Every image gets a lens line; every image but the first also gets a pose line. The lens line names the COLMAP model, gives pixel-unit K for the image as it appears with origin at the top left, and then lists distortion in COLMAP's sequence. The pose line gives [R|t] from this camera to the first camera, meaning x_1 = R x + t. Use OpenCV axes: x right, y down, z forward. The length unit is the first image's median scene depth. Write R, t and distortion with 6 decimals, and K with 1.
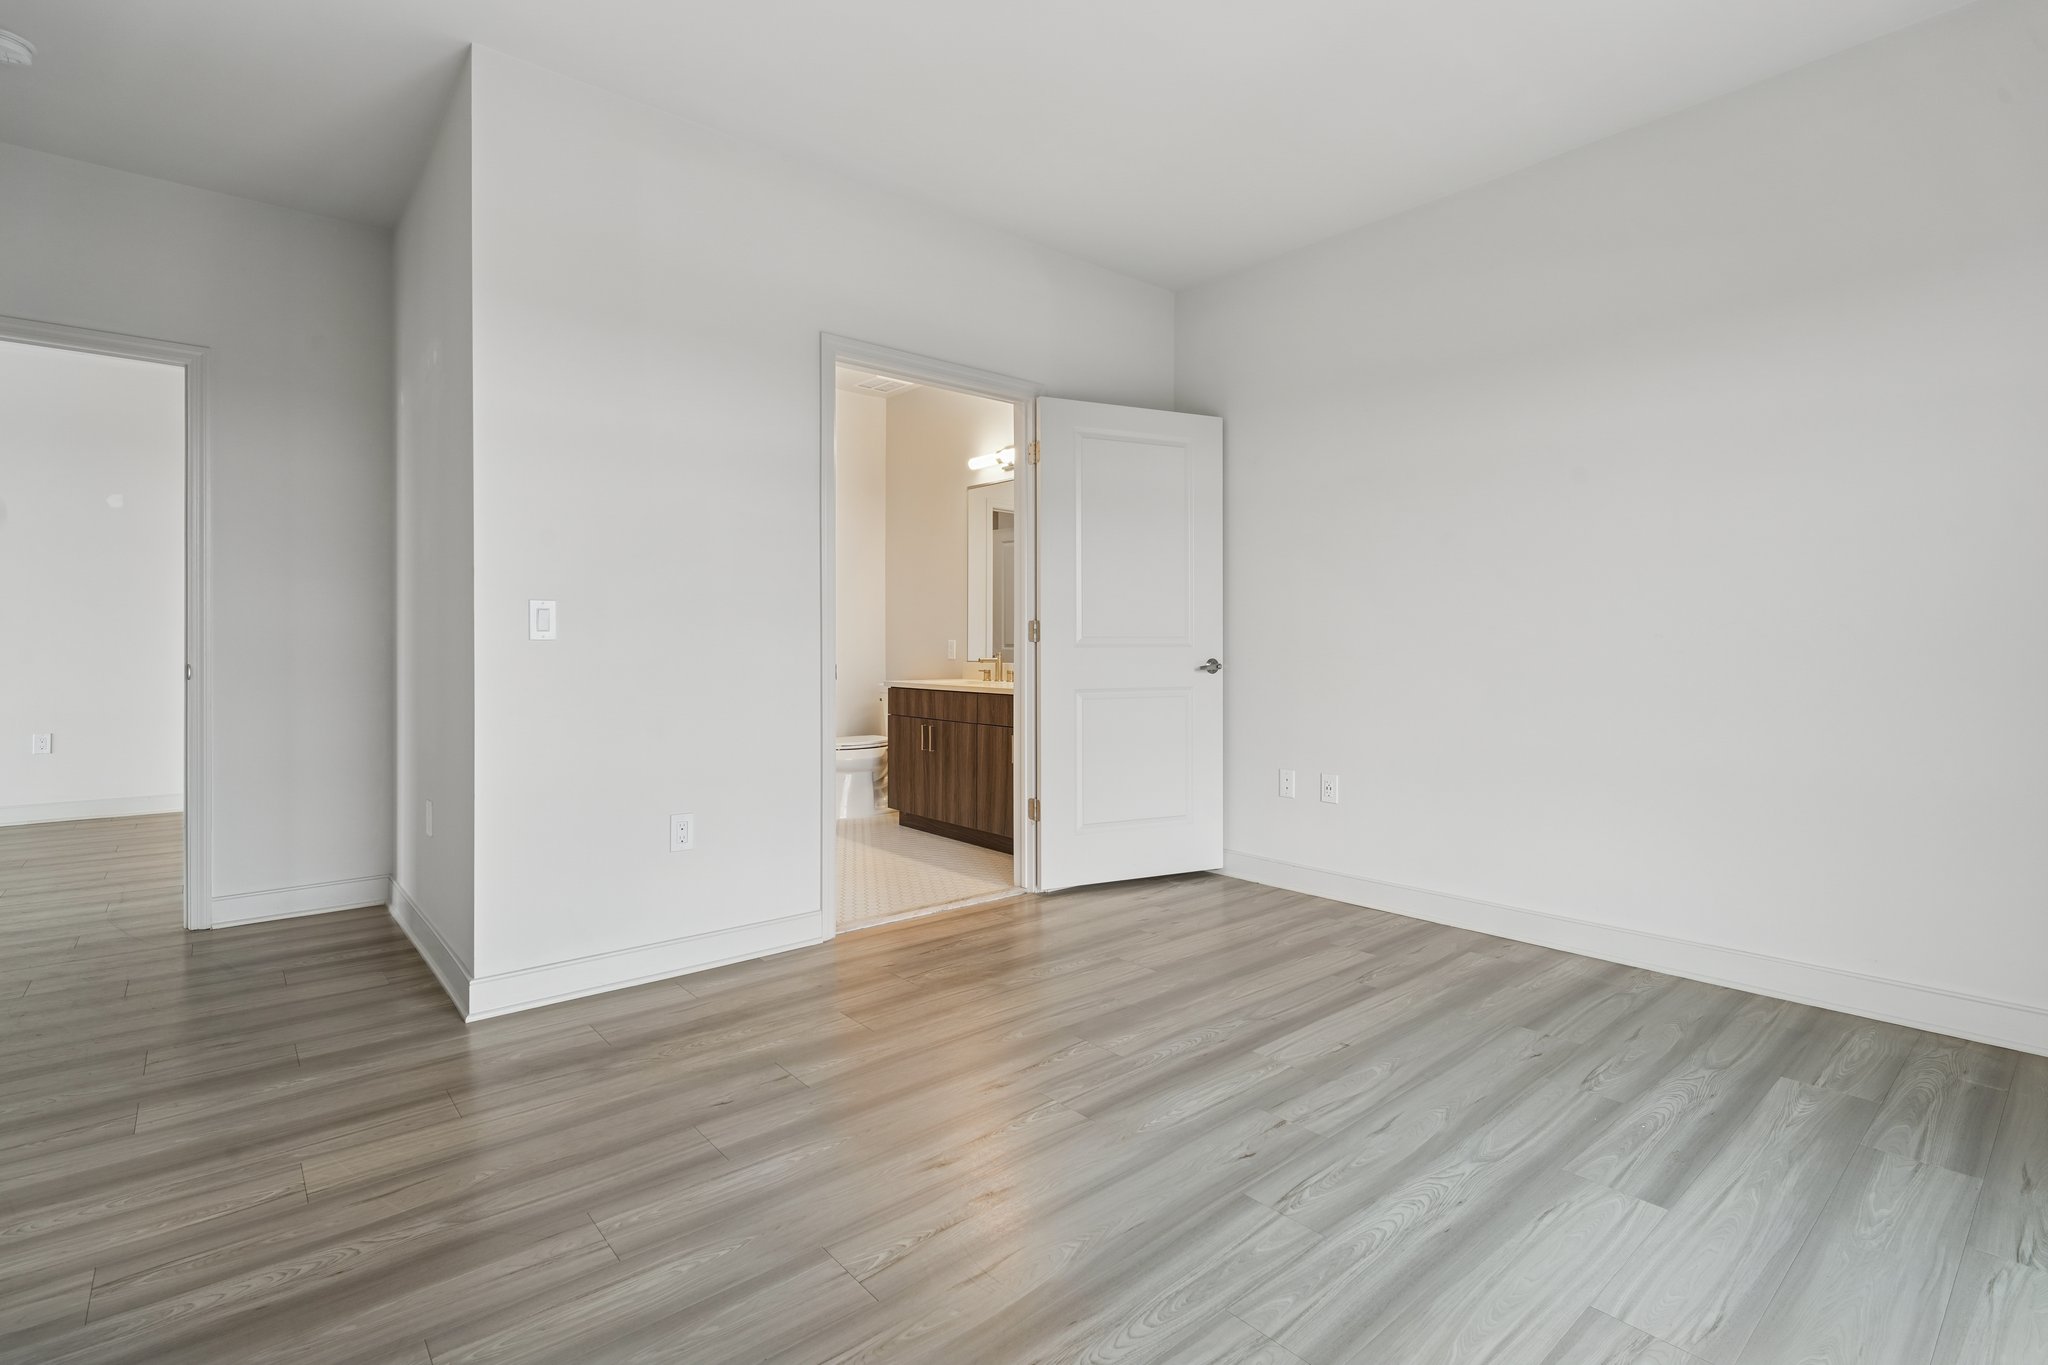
lens RADIAL K [[961.4, 0, 1020.7], [0, 961.4, 659.1], [0, 0, 1]] dist [-0.000999, -0.001121]
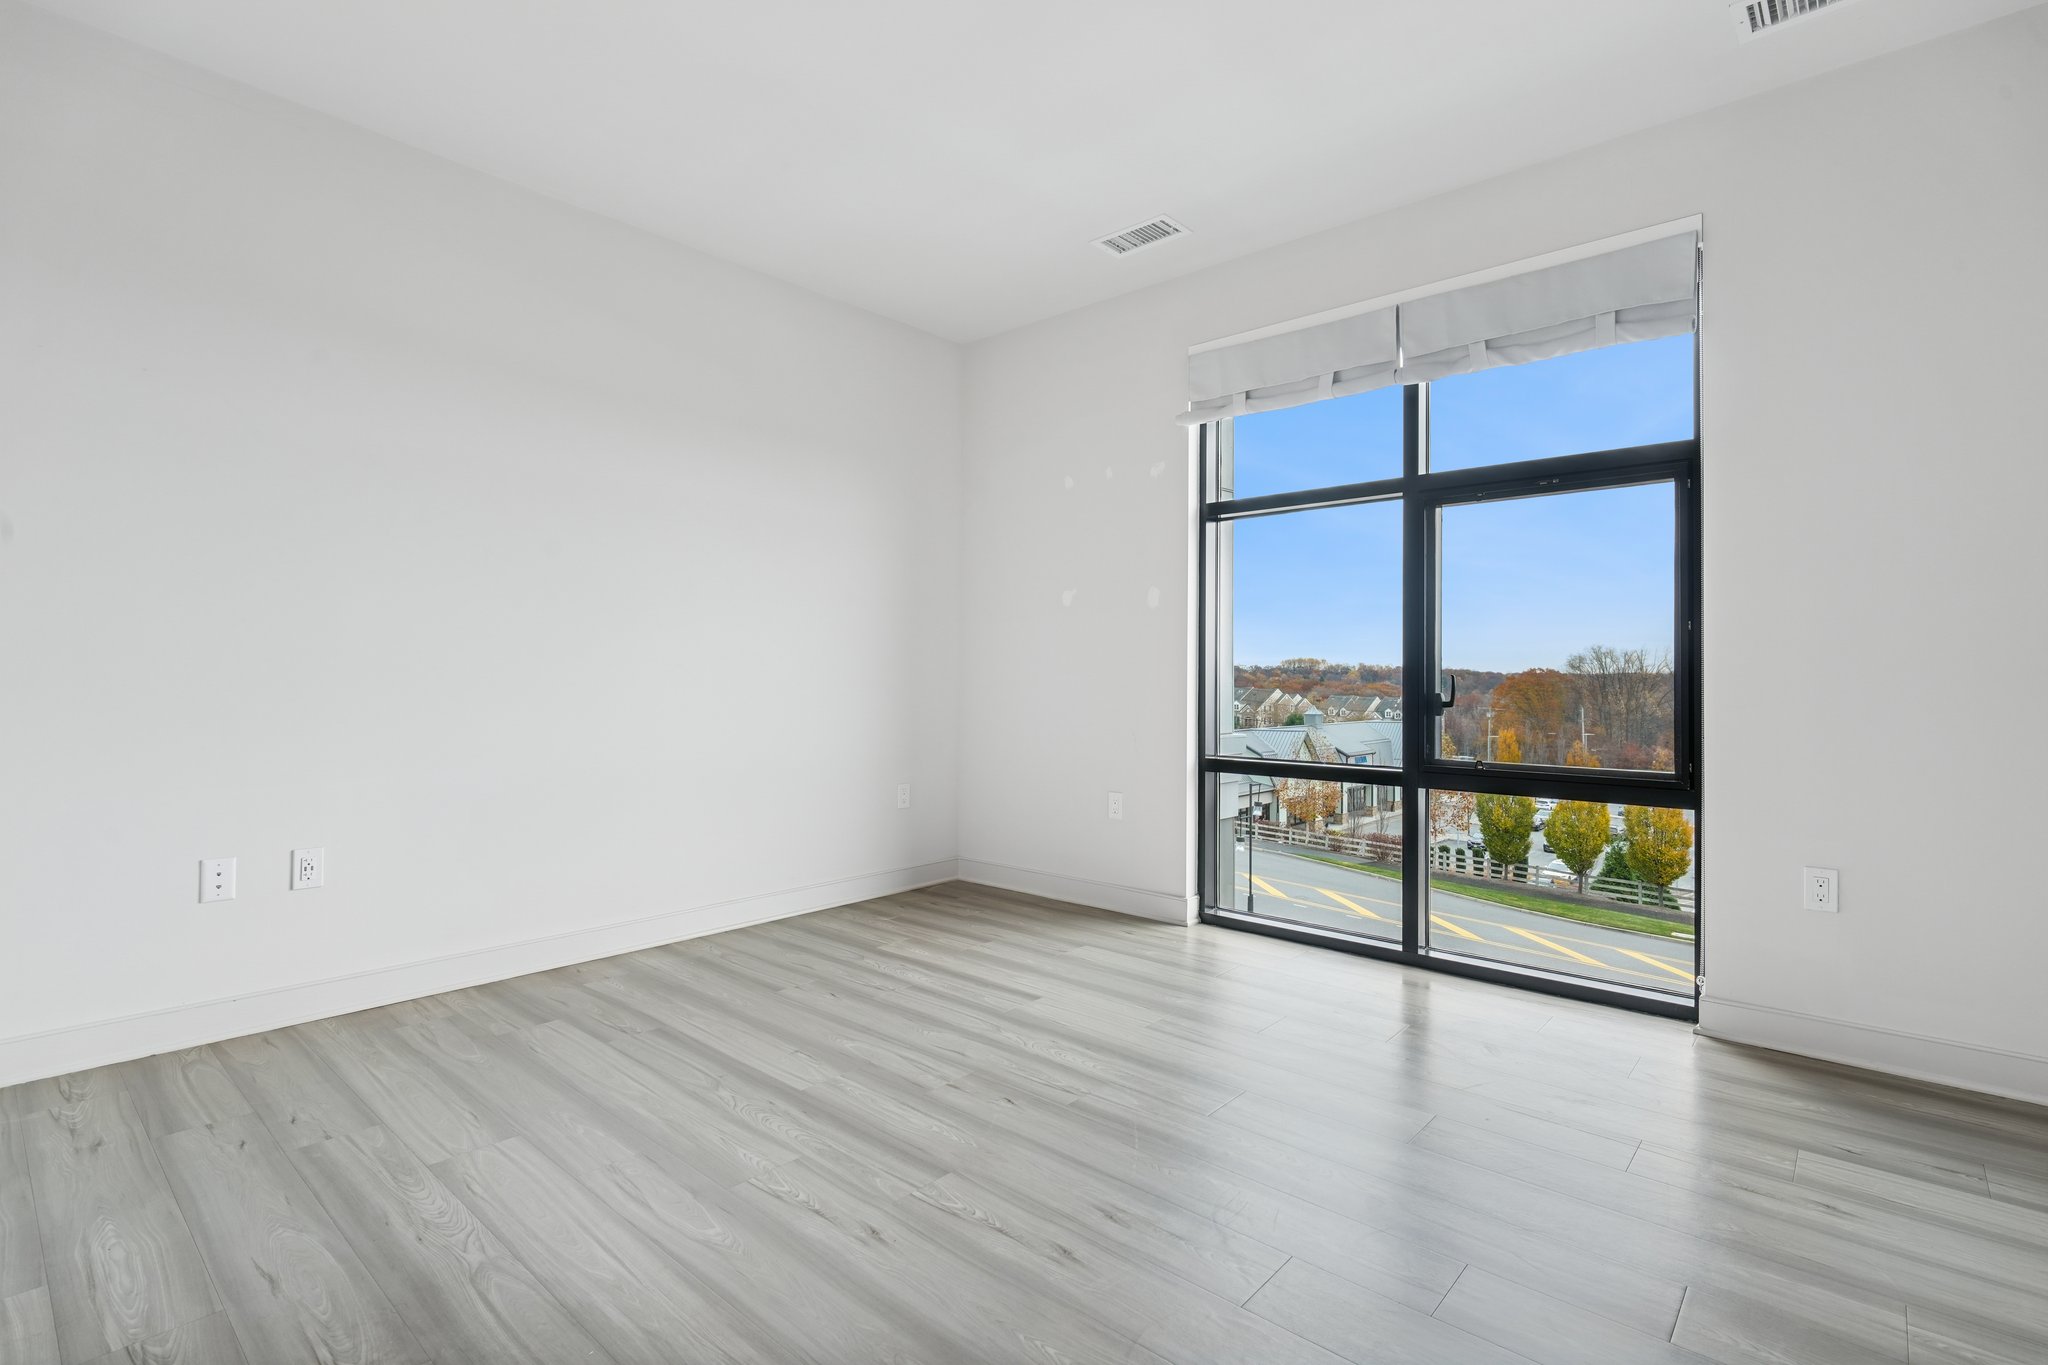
lens RADIAL K [[967.5, 0, 1034.7], [0, 967.5, 683.5], [0, 0, 1]] dist [-0.005038, -0.000732]
pose [[-0.147480, -0.006895, 0.989041, -0.703179], [0.009179, 0.999923, 0.008339, -0.007555], [-0.989022, 0.010308, -0.147405, 0.844101]]
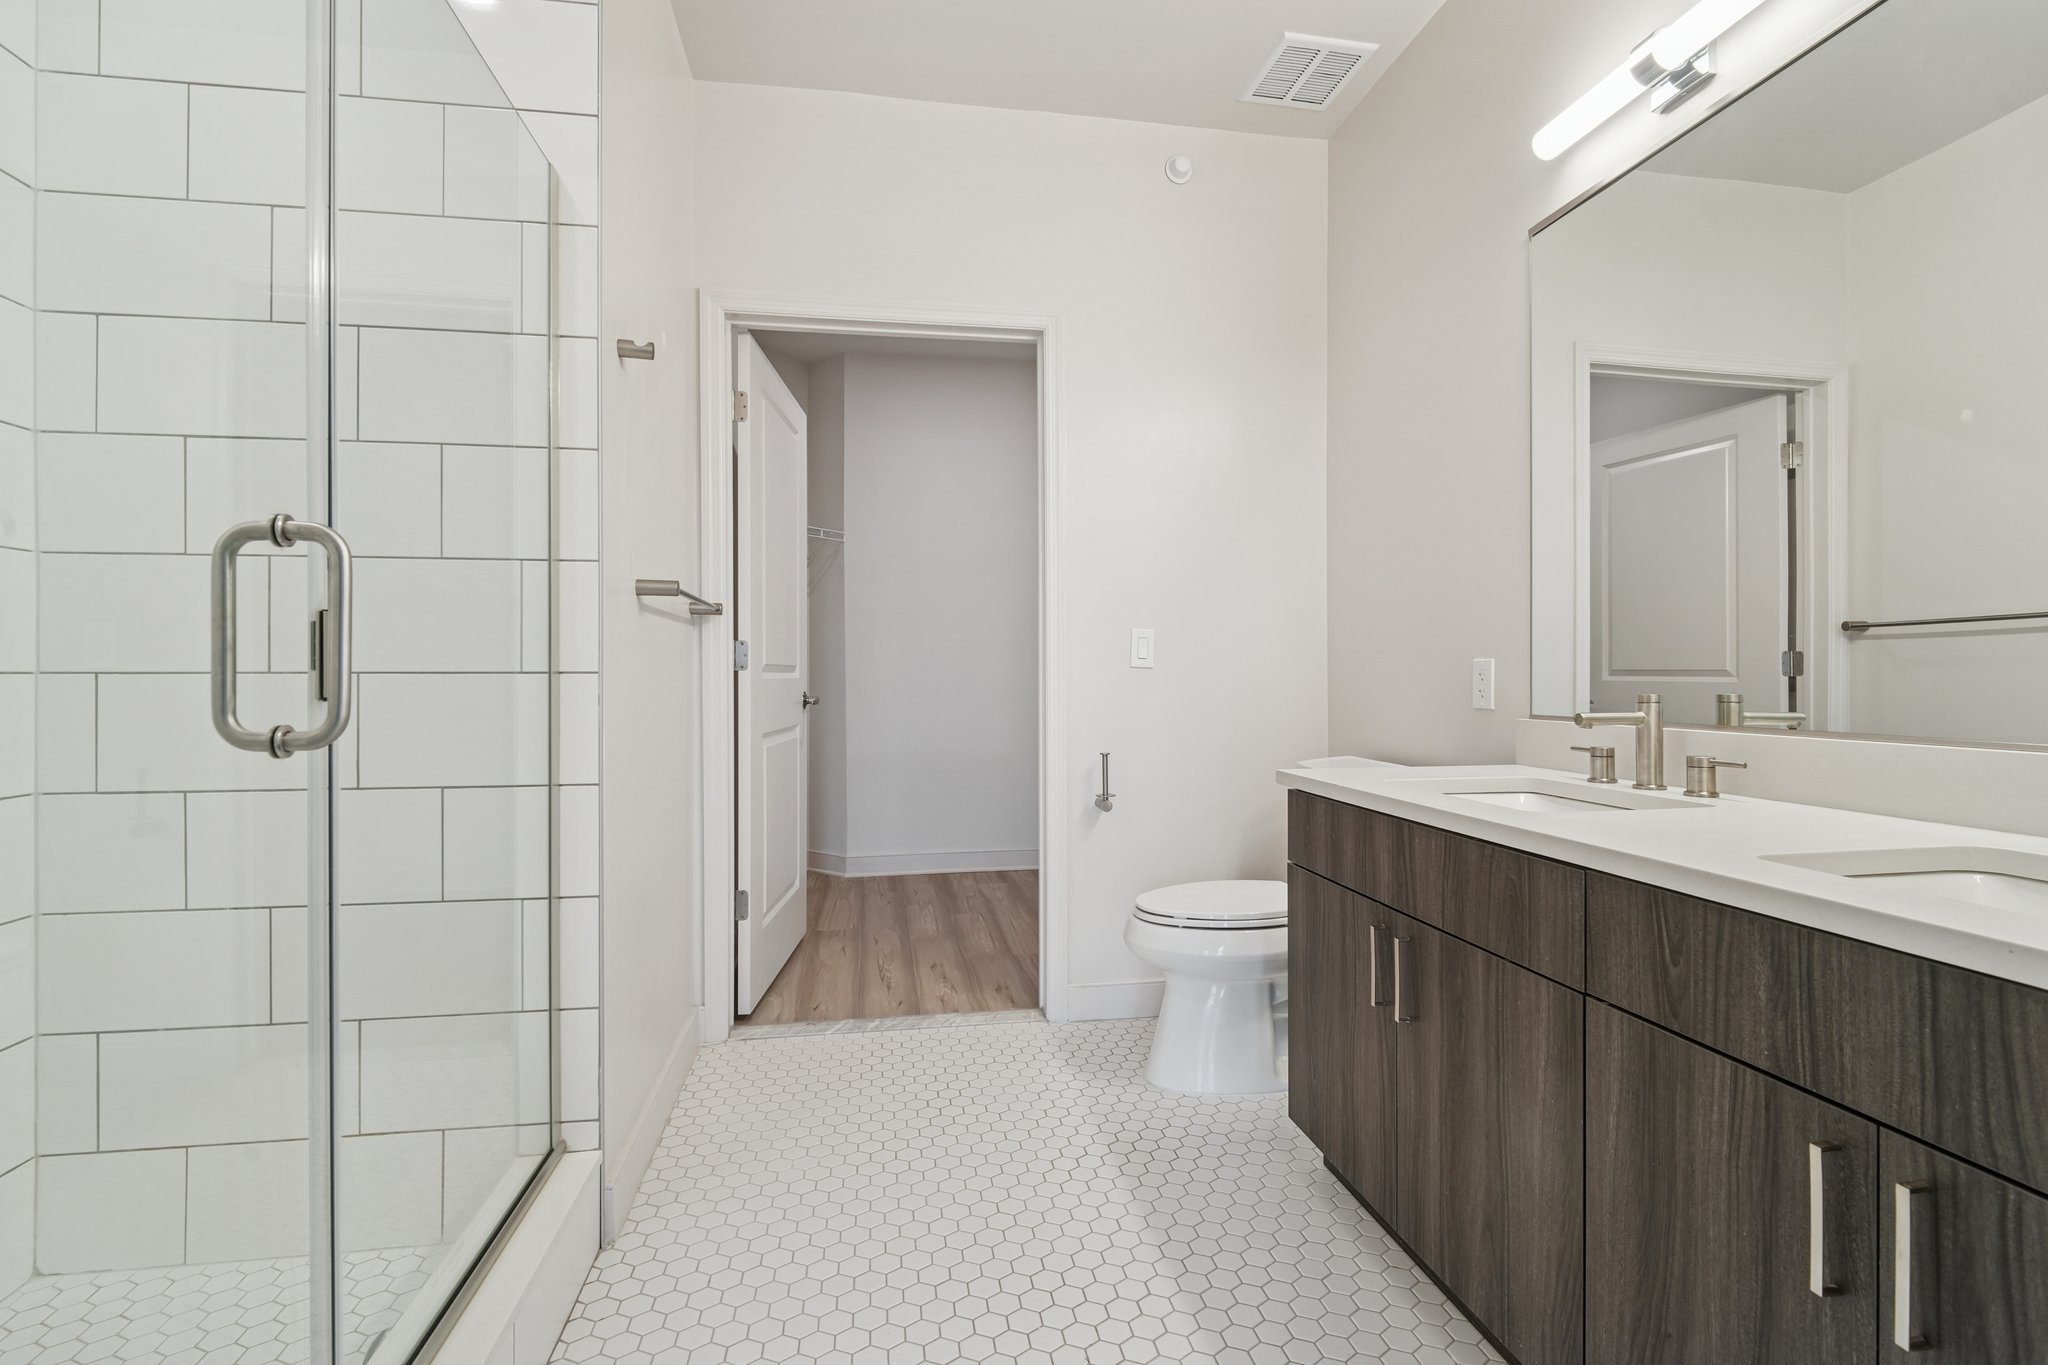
lens RADIAL K [[948.1, 0, 1026.3], [0, 948.1, 676.9], [0, 0, 1]] dist [0.000737, -0.000347]
pose [[0.859309, -0.001152, -0.511456, -0.081354], [-0.005480, 0.999919, -0.011459, -0.016639], [0.511427, 0.012650, 0.859233, 1.327334]]
